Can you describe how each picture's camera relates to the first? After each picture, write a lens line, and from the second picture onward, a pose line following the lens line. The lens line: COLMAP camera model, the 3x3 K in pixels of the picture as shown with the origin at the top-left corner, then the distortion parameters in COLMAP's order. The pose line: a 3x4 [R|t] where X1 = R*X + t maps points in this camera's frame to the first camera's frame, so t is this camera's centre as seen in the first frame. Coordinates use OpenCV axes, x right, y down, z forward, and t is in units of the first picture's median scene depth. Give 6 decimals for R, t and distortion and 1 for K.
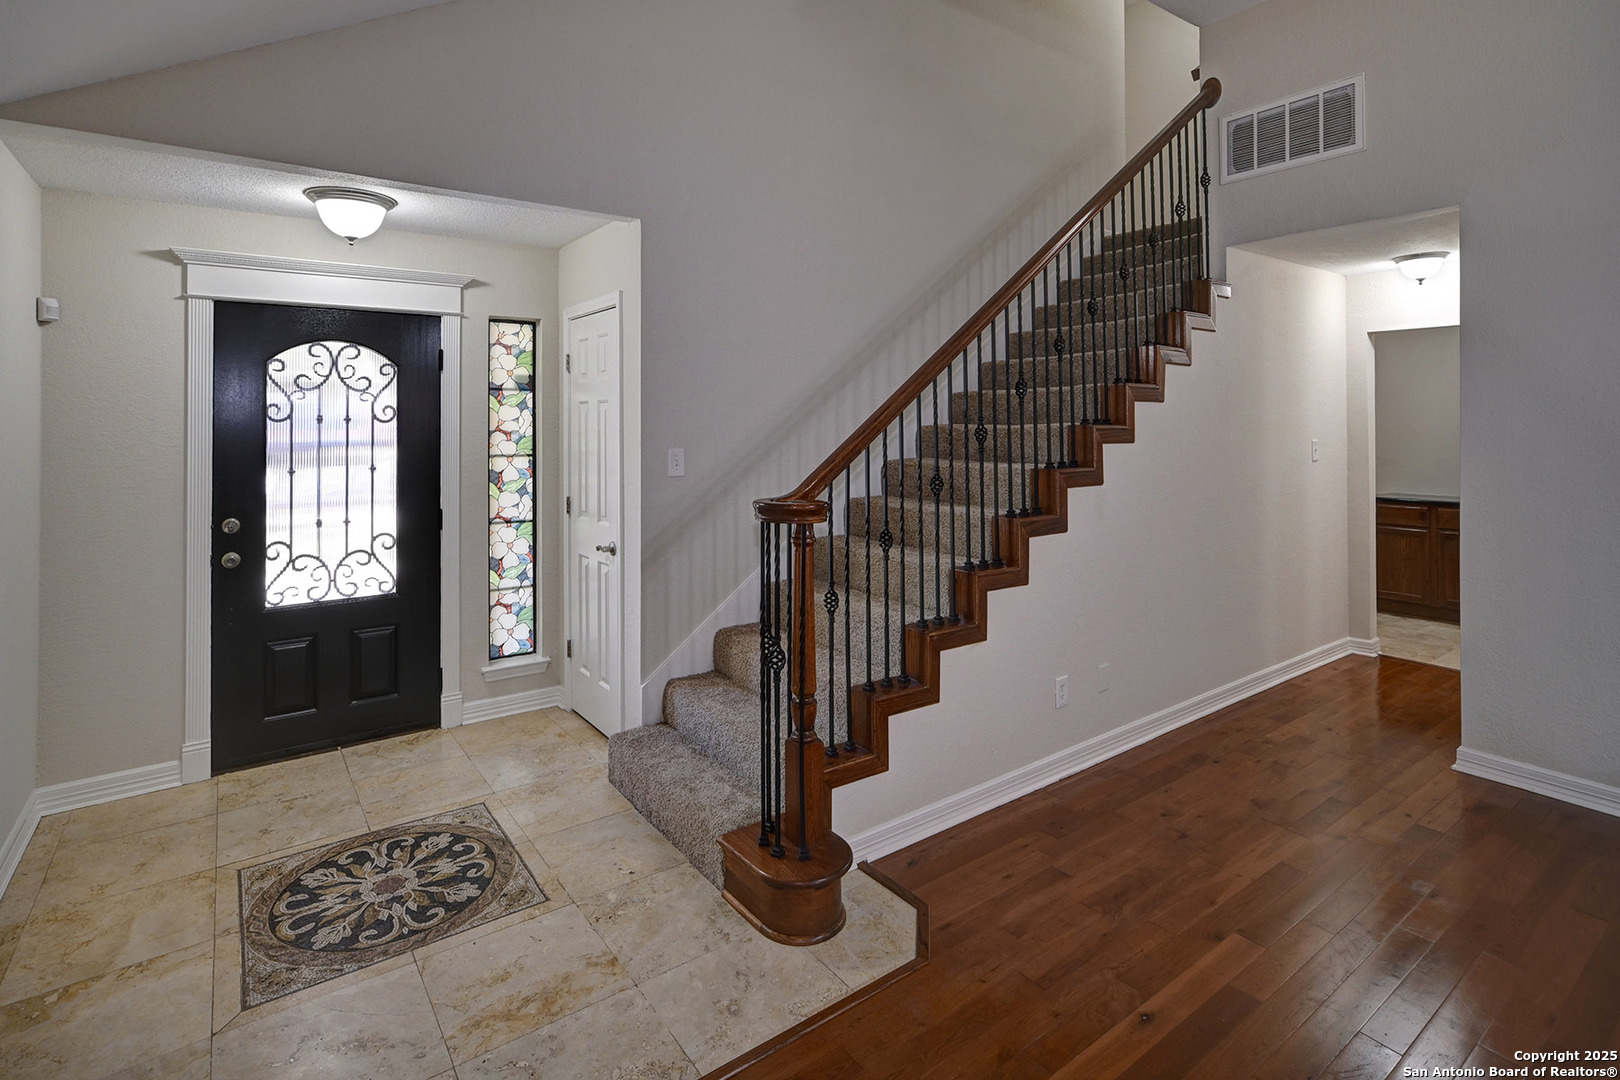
lens RADIAL K [[784.1, 0, 774.0], [0, 784.1, 501.1], [0, 0, 1]] dist [-0.035153, 0.024197]
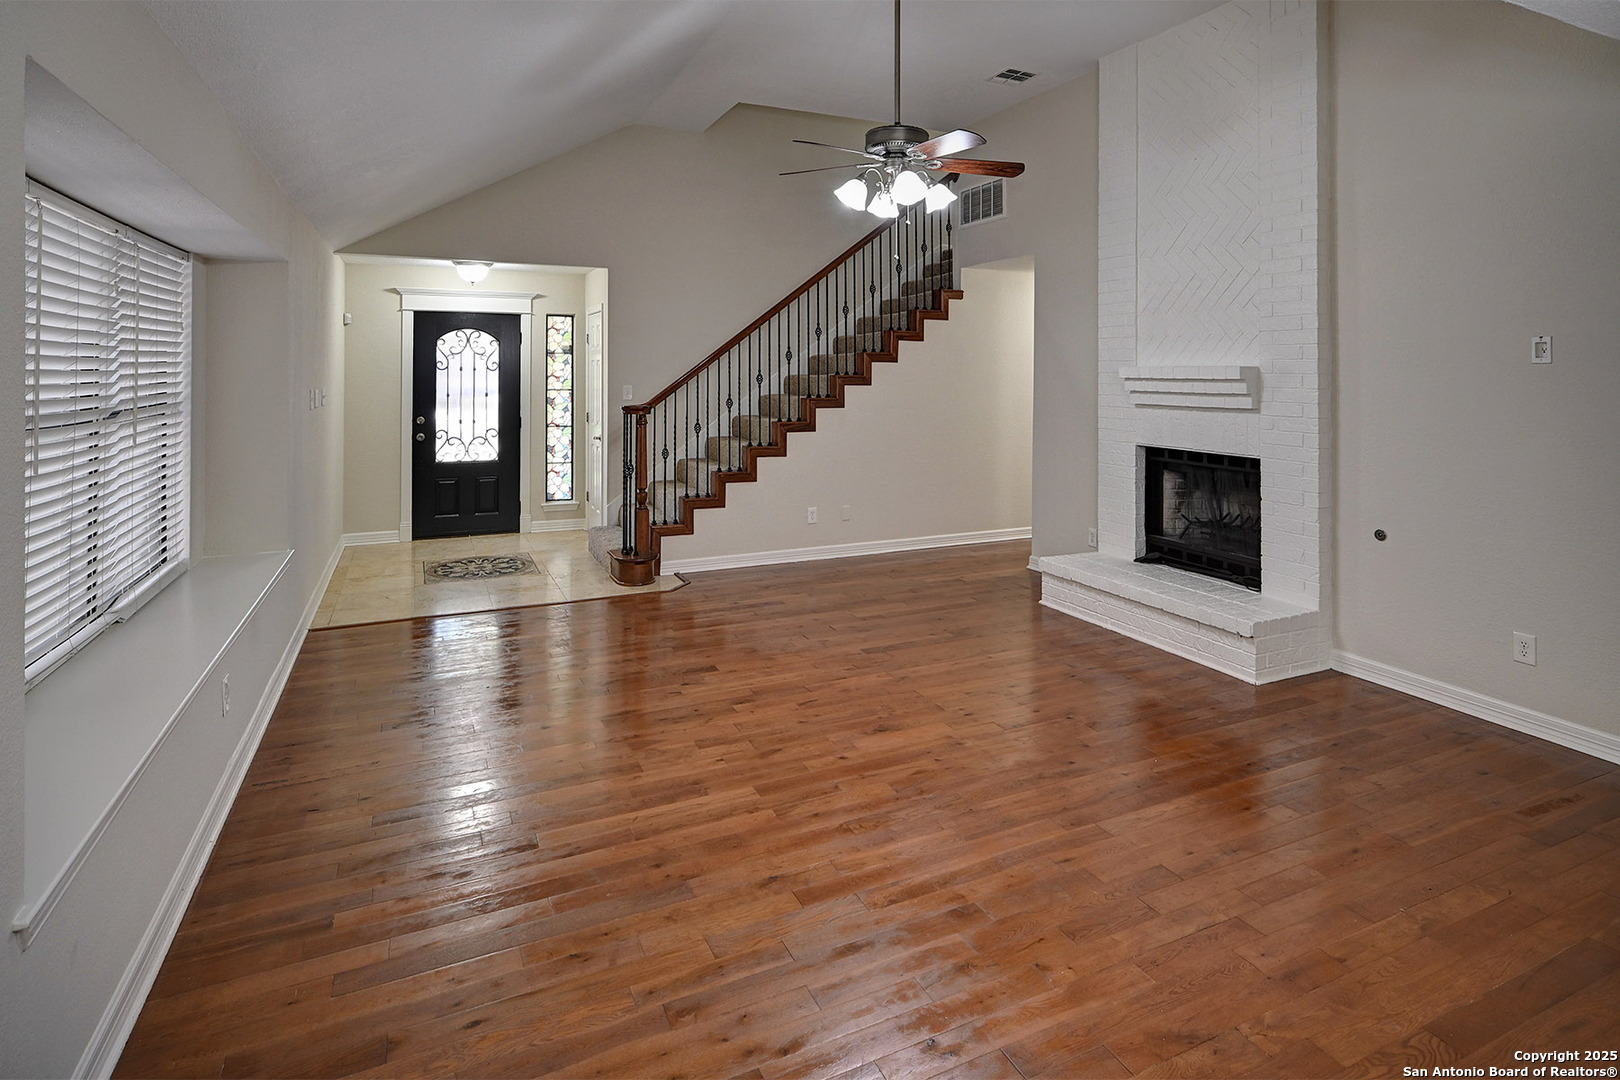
lens RADIAL K [[784.1, 0, 774.0], [0, 784.1, 501.1], [0, 0, 1]] dist [-0.035153, 0.024197]
pose [[0.982601, 0.038349, -0.181728, 0.545007], [-0.027862, 0.997815, 0.059915, 0.085450], [0.183628, -0.053809, 0.981522, -0.782347]]
